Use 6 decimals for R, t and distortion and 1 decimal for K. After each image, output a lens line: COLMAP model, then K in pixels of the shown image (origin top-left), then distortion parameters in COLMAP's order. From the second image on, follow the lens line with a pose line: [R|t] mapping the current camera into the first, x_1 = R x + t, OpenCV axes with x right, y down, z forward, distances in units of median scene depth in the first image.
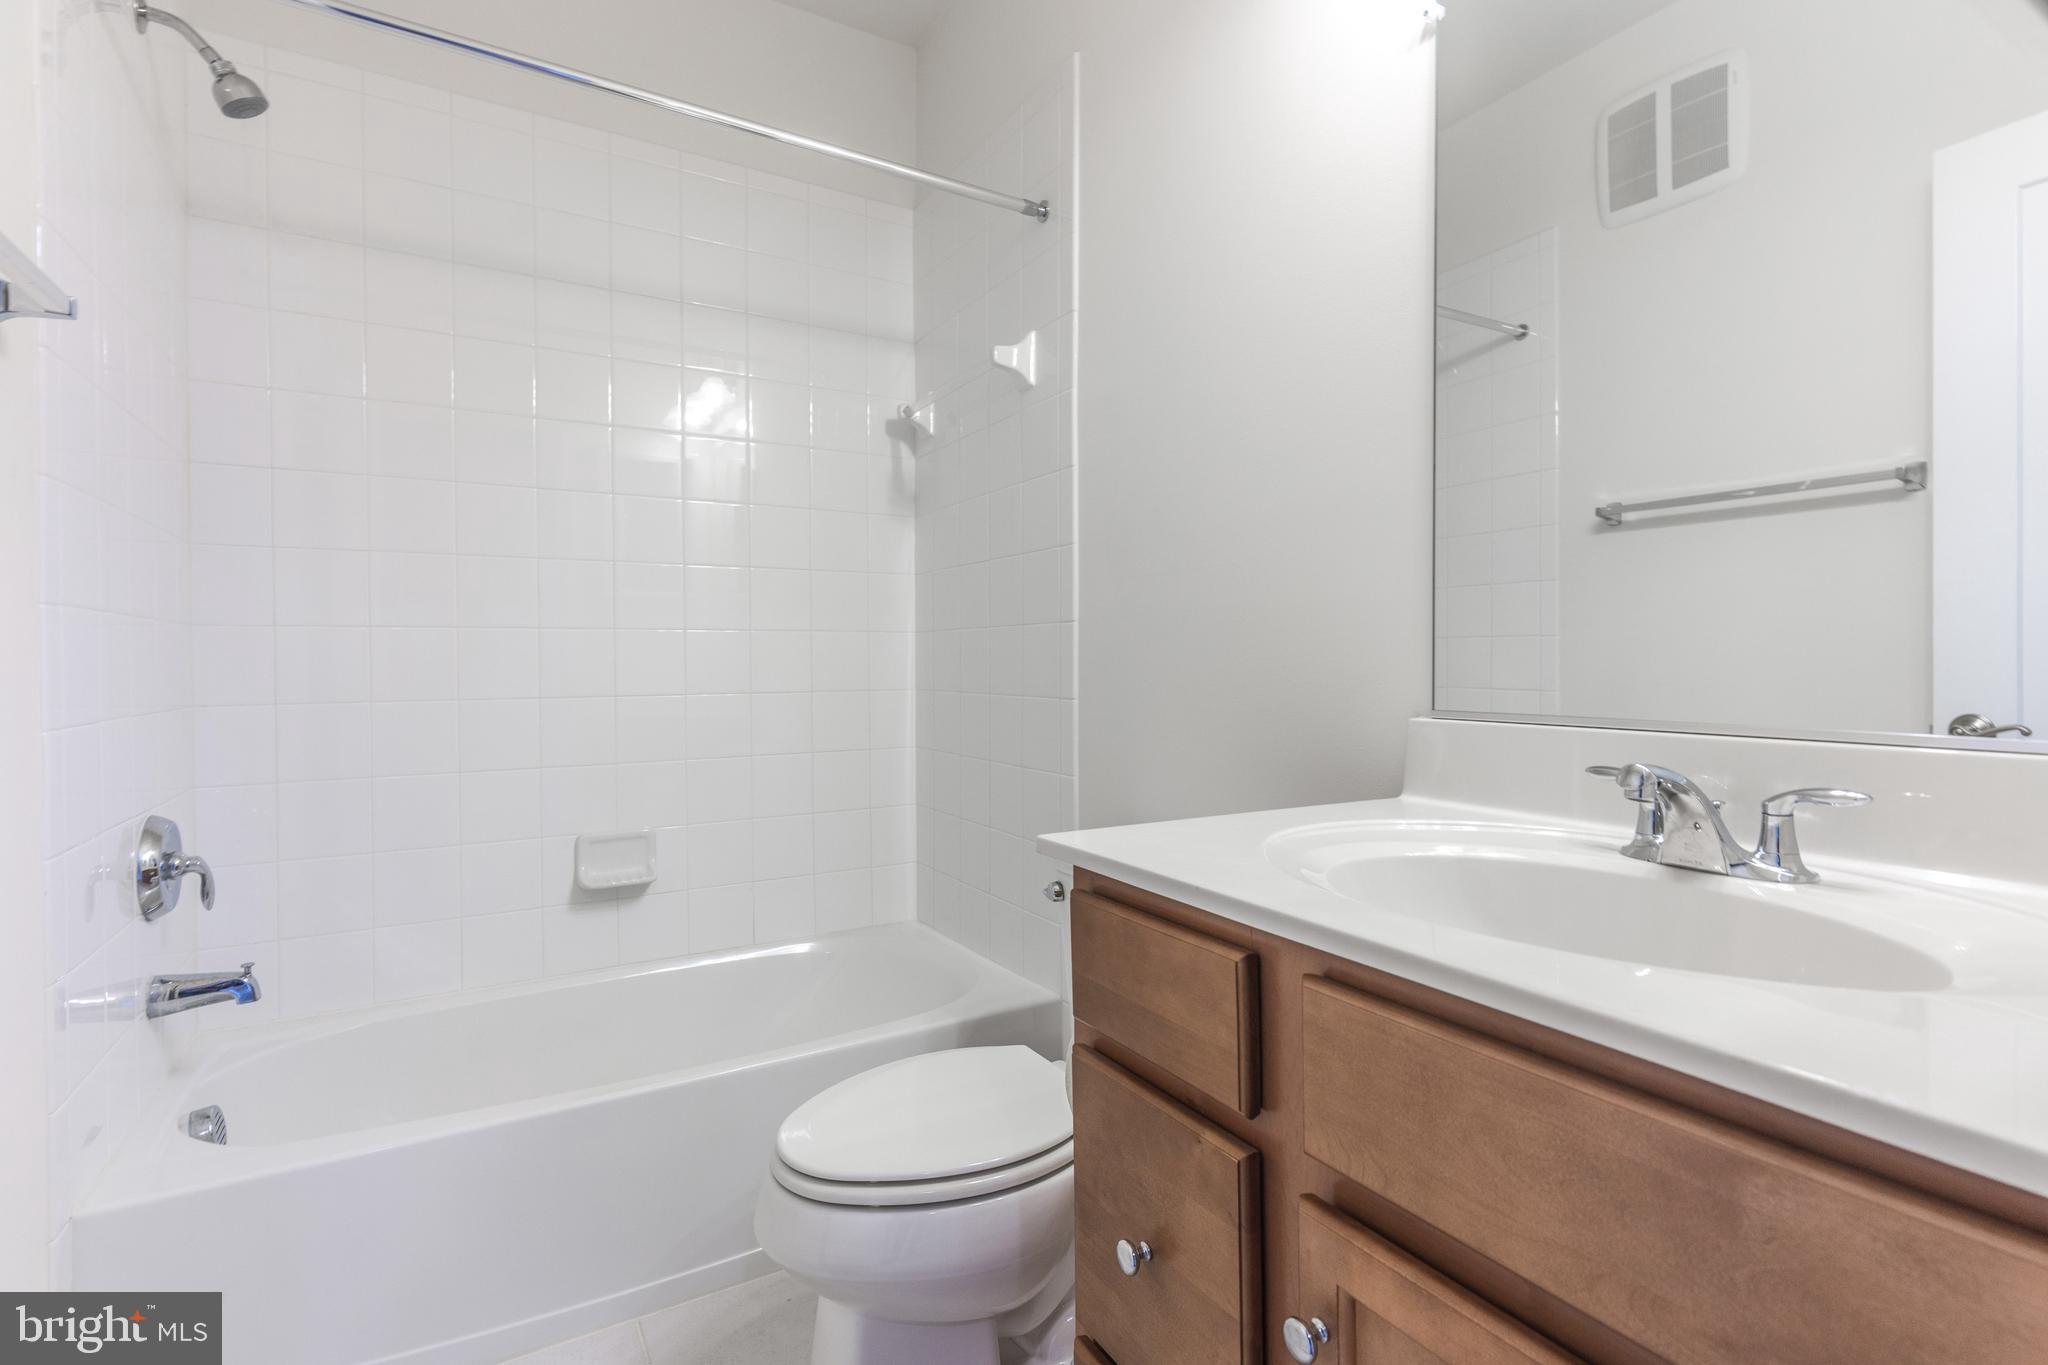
lens RADIAL K [[996.9, 0, 1023.2], [0, 996.9, 680.9], [0, 0, 1]] dist [-0.004417, 0.002506]
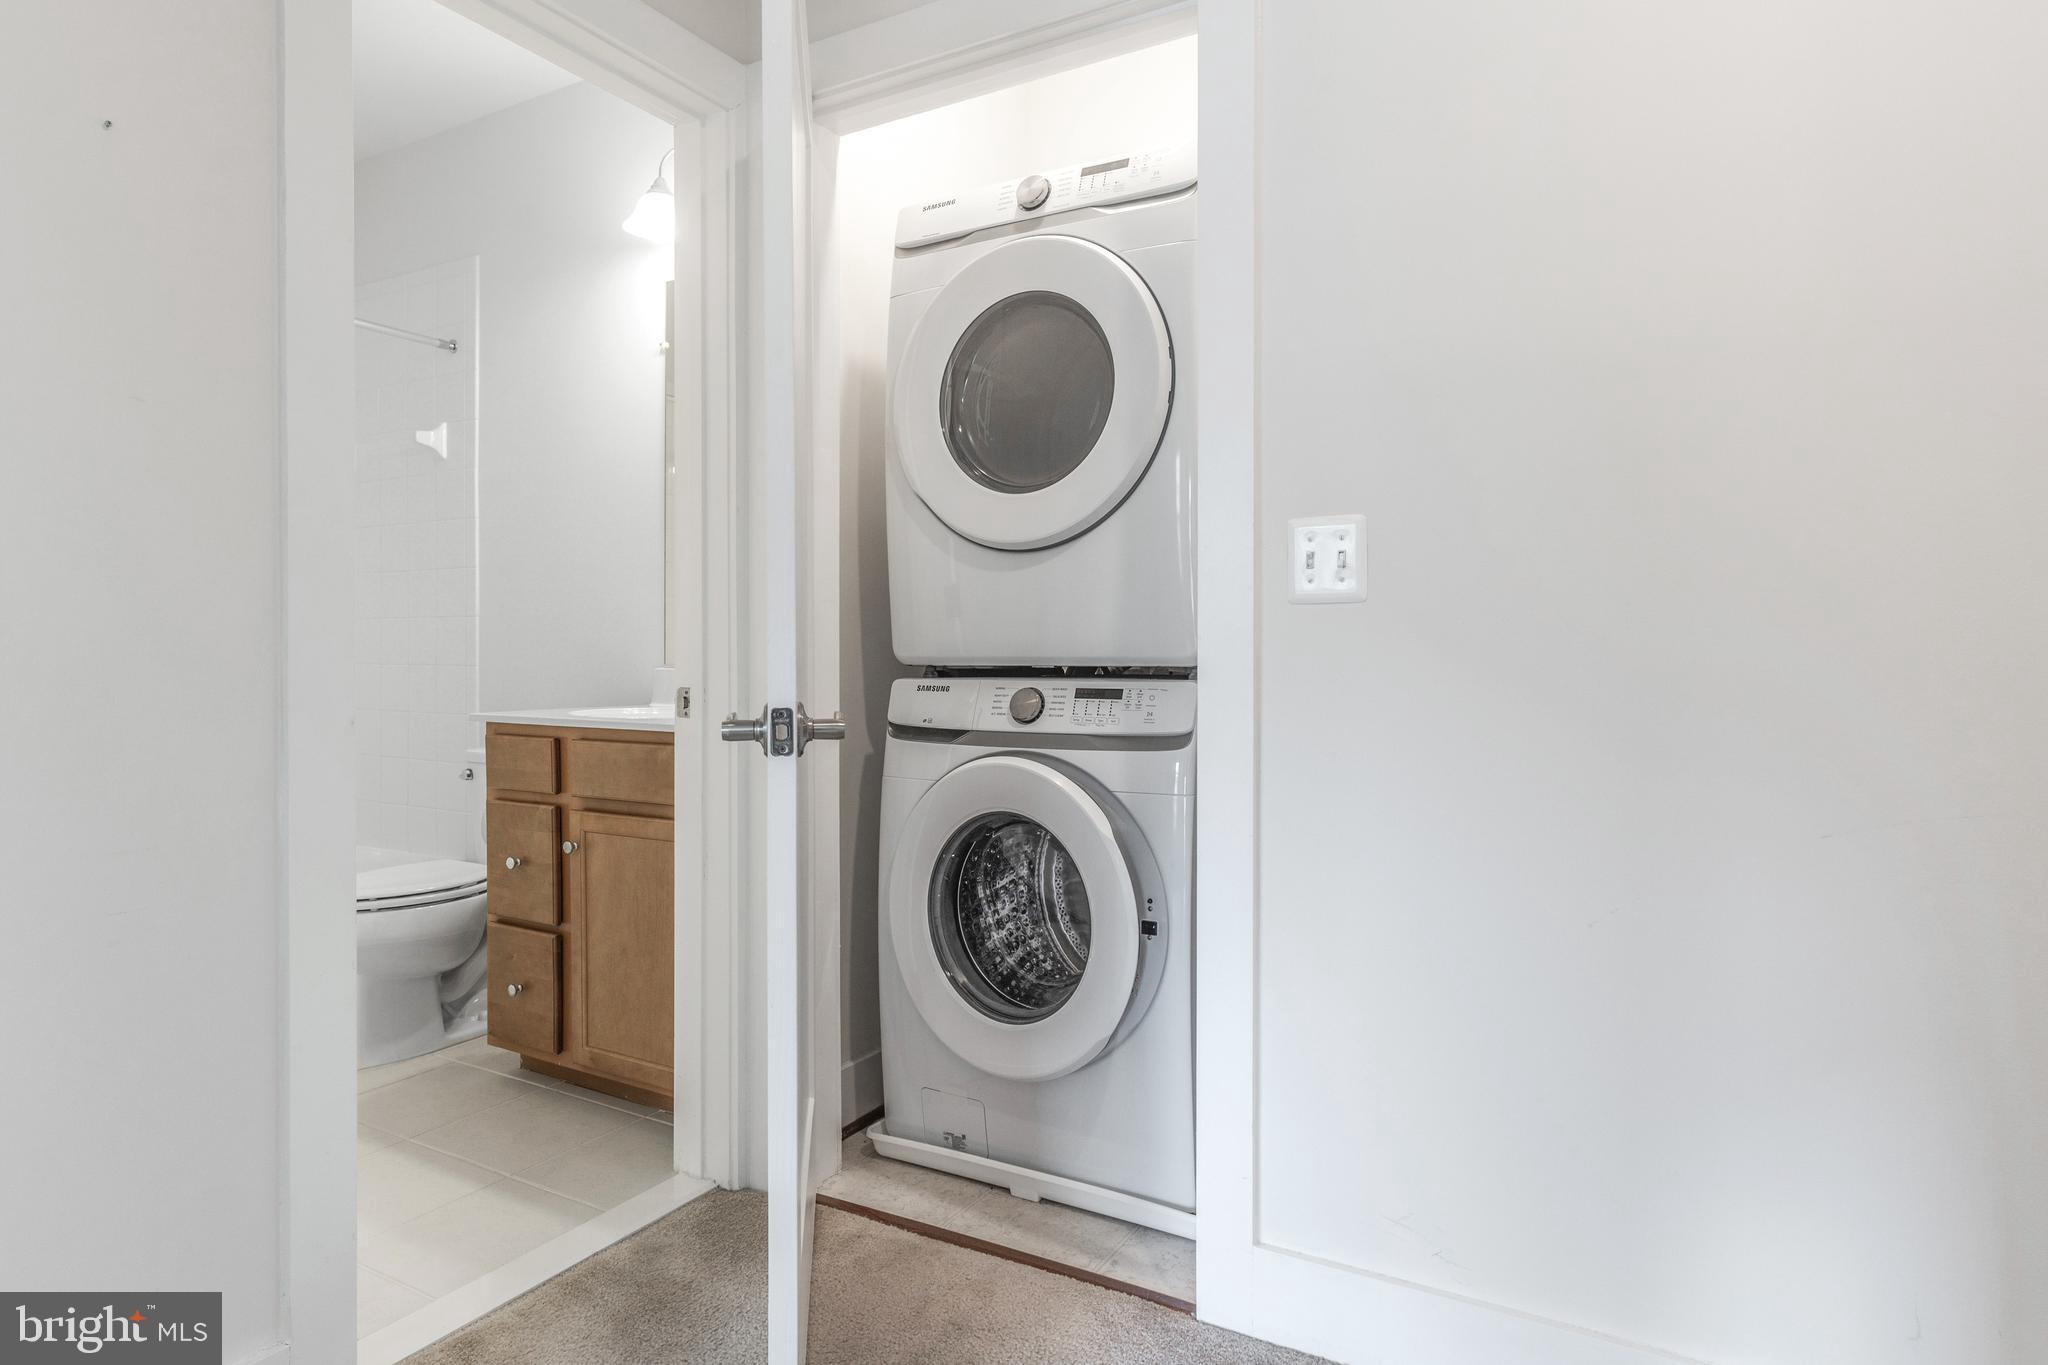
lens RADIAL K [[1200.9, 0, 1019.5], [0, 1200.9, 683.7], [0, 0, 1]] dist [0.005040, 0.000422]
pose [[0.877663, 0.001234, 0.479277, -0.162187], [-0.000931, 0.999999, -0.000868, 0.071016], [-0.479278, 0.000316, 0.877663, -1.659724]]
